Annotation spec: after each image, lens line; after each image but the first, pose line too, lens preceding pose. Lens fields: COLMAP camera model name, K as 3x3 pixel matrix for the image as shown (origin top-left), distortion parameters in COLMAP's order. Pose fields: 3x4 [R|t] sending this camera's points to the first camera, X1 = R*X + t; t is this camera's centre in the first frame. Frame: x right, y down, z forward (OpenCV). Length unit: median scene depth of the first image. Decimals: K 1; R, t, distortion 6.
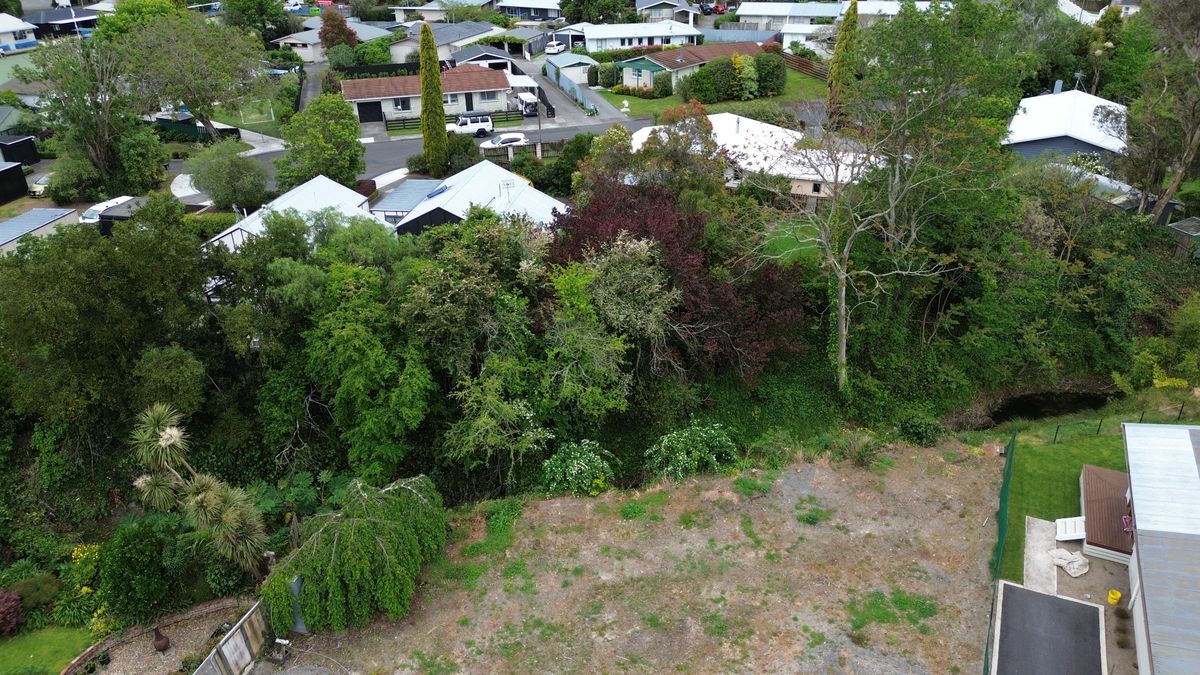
lens RADIAL K [[841.2, 0, 601.4], [0, 841.2, 335.8], [0, 0, 1]] dist [0.047640, -0.040498]
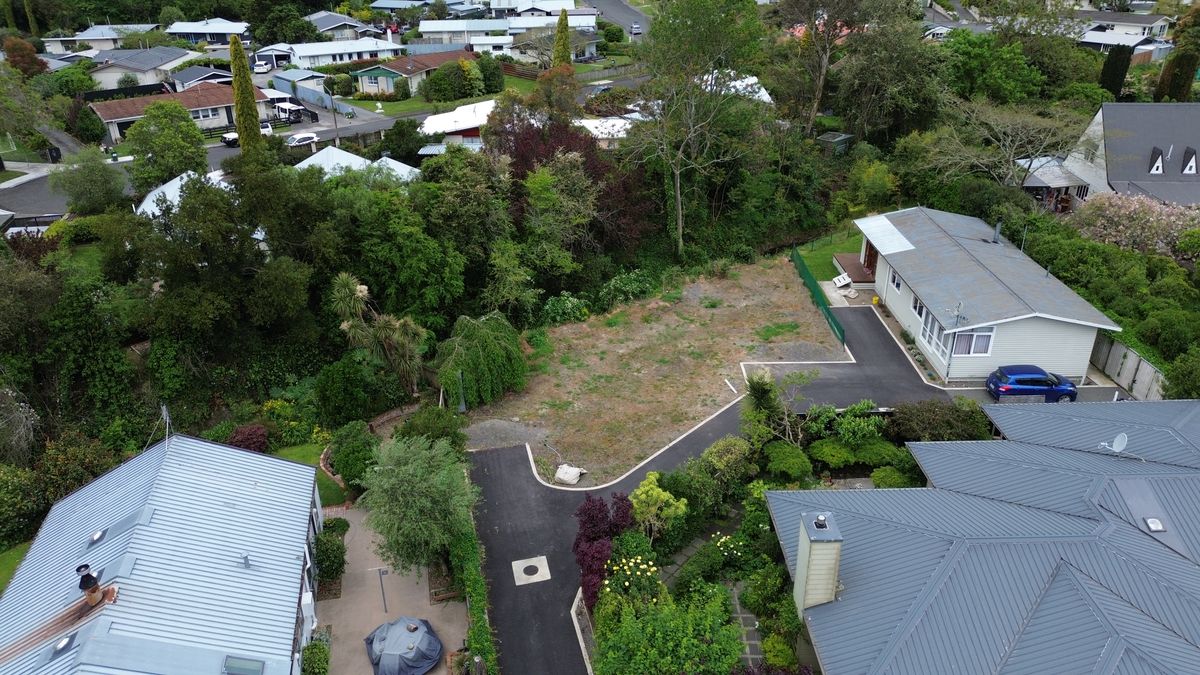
lens RADIAL K [[841.2, 0, 601.0], [0, 841.2, 334.7], [0, 0, 1]] dist [0.047640, -0.040498]
pose [[0.900057, -0.181746, 0.396062, -0.617989], [0.193913, 0.980973, 0.009481, 0.219885], [-0.390249, 0.068268, 0.918175, -0.417914]]
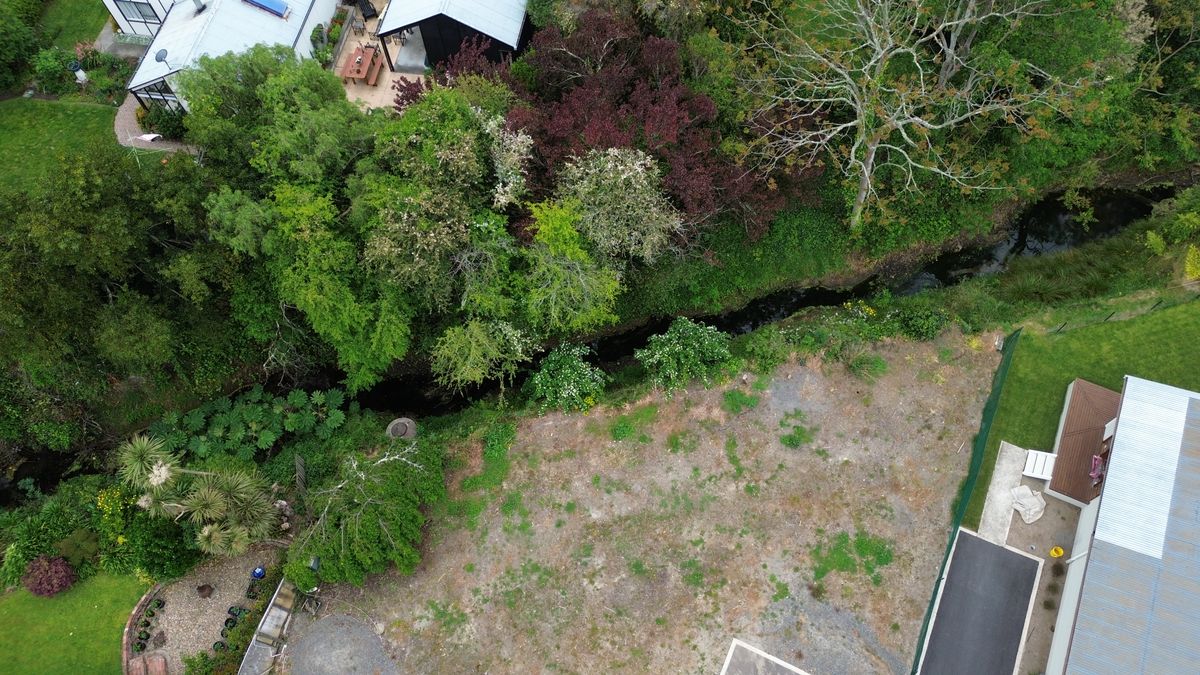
lens RADIAL K [[841.2, 0, 602.4], [0, 841.2, 341.4], [0, 0, 1]] dist [0.047640, -0.040498]
pose [[0.999979, -0.004203, -0.004973, 0.018941], [0.006278, 0.825101, 0.564951, -0.484482], [0.001729, -0.564970, 0.825110, 0.218364]]
